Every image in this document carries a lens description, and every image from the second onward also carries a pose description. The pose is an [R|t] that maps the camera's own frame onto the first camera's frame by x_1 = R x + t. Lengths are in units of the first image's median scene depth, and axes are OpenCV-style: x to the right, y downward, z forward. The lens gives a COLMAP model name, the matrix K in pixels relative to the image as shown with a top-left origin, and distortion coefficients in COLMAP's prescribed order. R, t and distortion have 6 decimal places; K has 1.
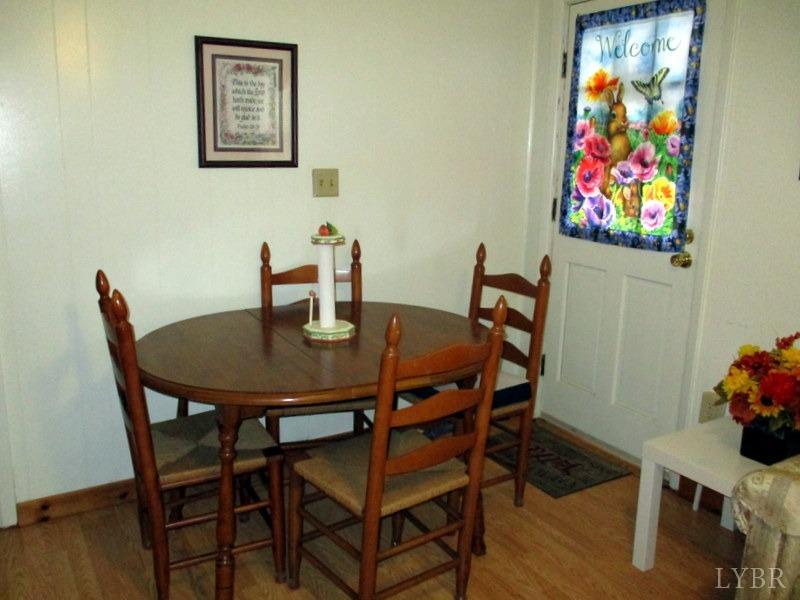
lens RADIAL K [[701.5, 0, 398.6], [0, 701.5, 297.5], [0, 0, 1]] dist [-0.013580, -0.005963]
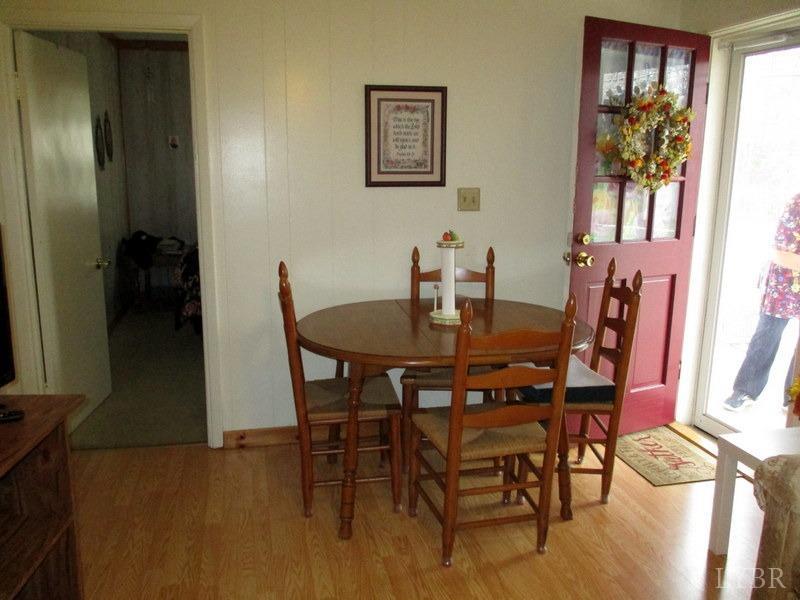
lens RADIAL K [[669.5, 0, 400.0], [0, 669.5, 300.0], [0, 0, 1]] dist [-0.001176, 0.003567]
pose [[0.947747, 0.050336, -0.315025, 0.170071], [-0.055363, 0.998442, -0.007025, 0.026058], [0.314181, 0.024098, 0.949057, -0.135985]]
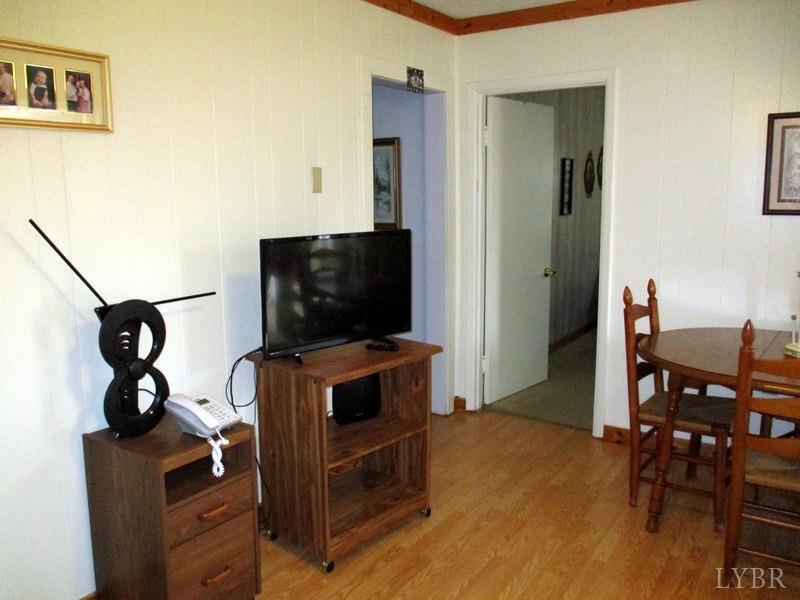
lens RADIAL K [[669.5, 0, 400.0], [0, 669.5, 300.0], [0, 0, 1]] dist [-0.001176, 0.003567]
pose [[0.440353, 0.128442, -0.888590, 0.529657], [-0.180615, 0.982154, 0.052460, 0.023315], [0.879470, 0.137392, 0.455692, -0.118102]]
